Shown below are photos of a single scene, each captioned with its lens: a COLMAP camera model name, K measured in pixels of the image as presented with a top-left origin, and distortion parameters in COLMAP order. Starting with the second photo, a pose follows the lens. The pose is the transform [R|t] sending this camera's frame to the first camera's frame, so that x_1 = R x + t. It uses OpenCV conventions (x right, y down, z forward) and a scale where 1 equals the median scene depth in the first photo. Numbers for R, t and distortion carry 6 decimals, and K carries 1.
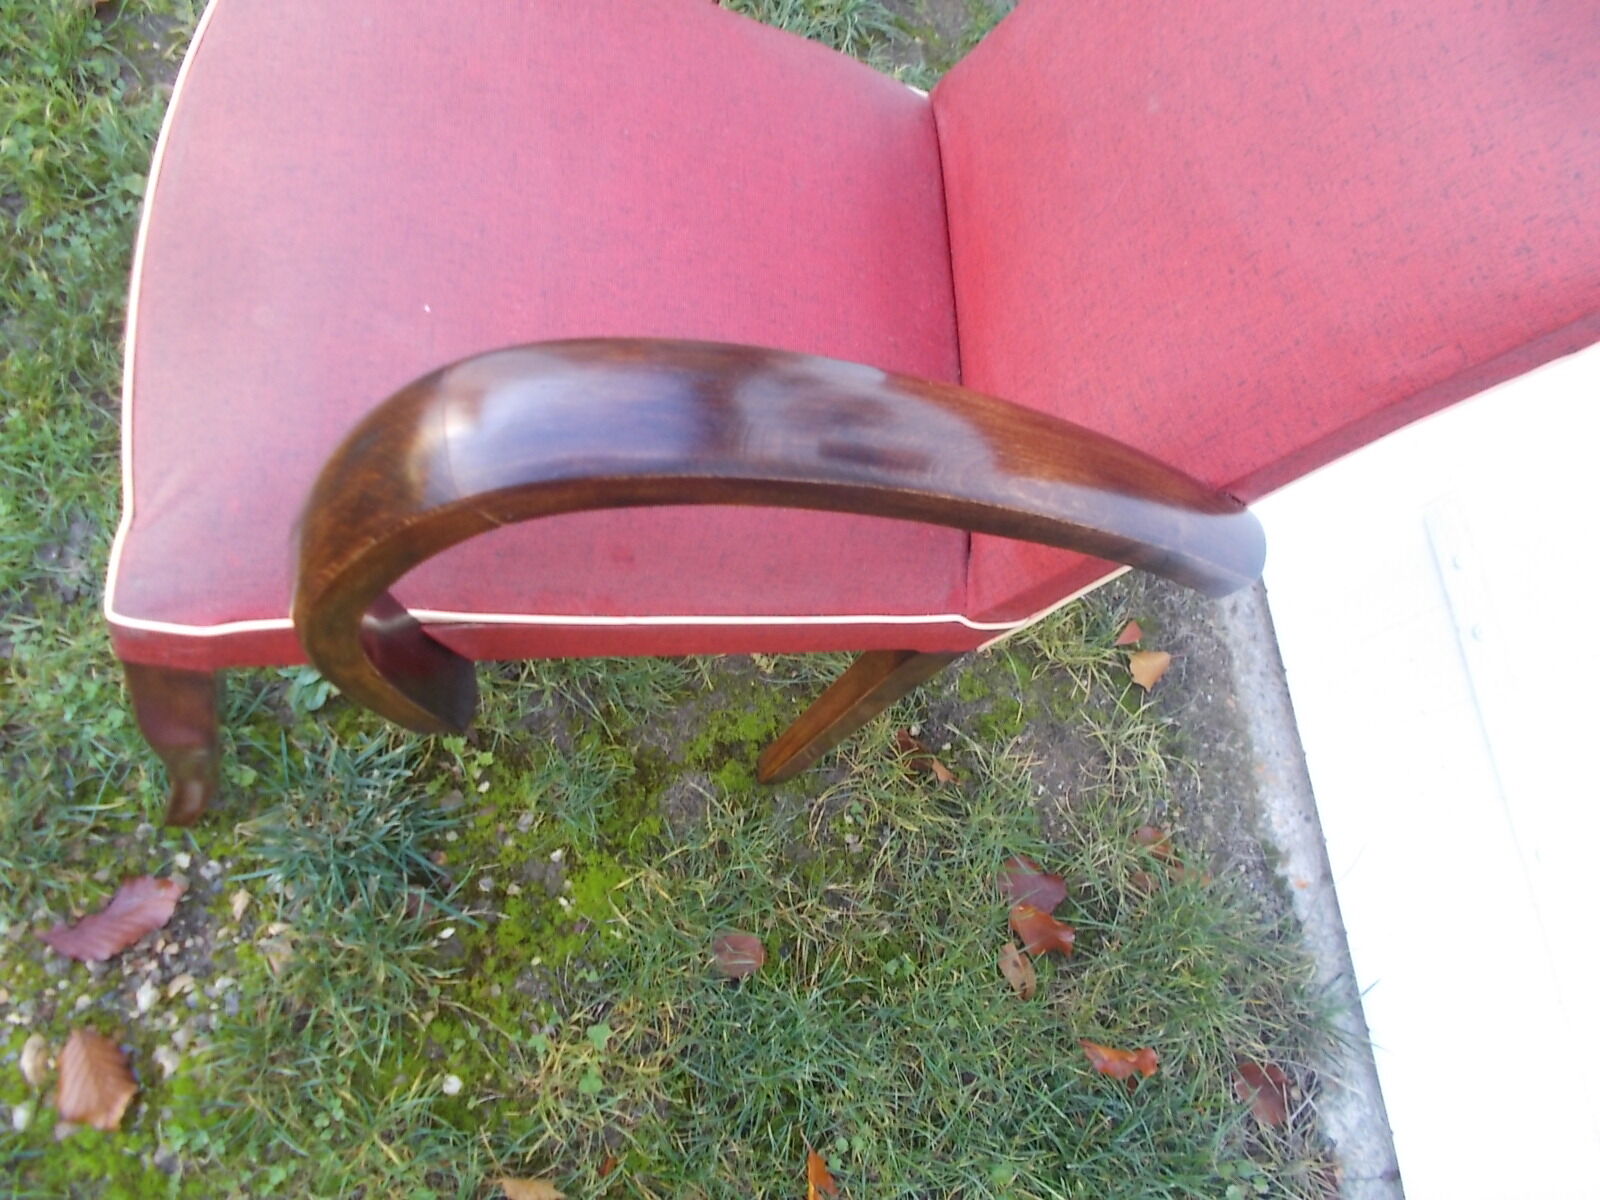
lens RADIAL K [[1215.2, 0, 794.2], [0, 1215.2, 599.3], [0, 0, 1]] dist [0.007716, -0.016063]
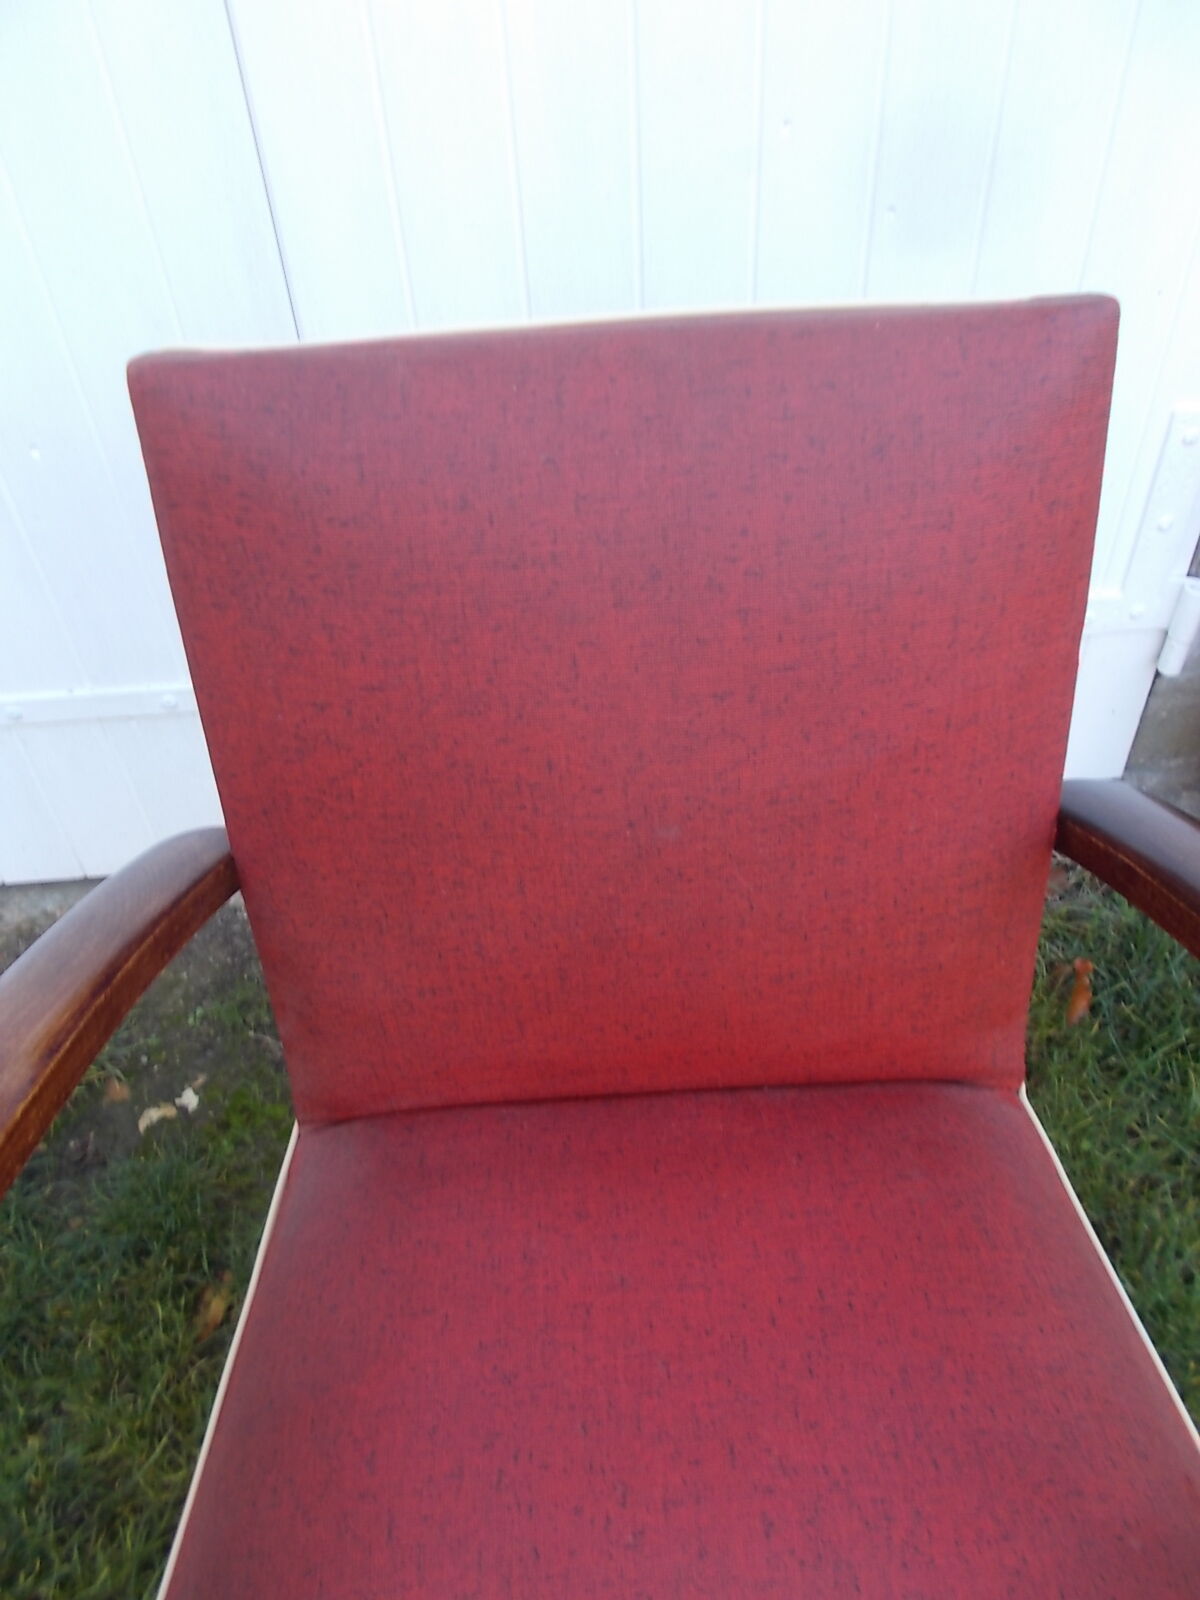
lens RADIAL K [[1215.2, 0, 614.2], [0, 1215.2, 789.0], [0, 0, 1]] dist [0.007716, -0.016063]
pose [[-0.037281, -0.899115, 0.436122, -0.036025], [0.932591, 0.125484, 0.338418, -0.450902], [-0.359003, 0.419340, 0.833829, 0.160046]]
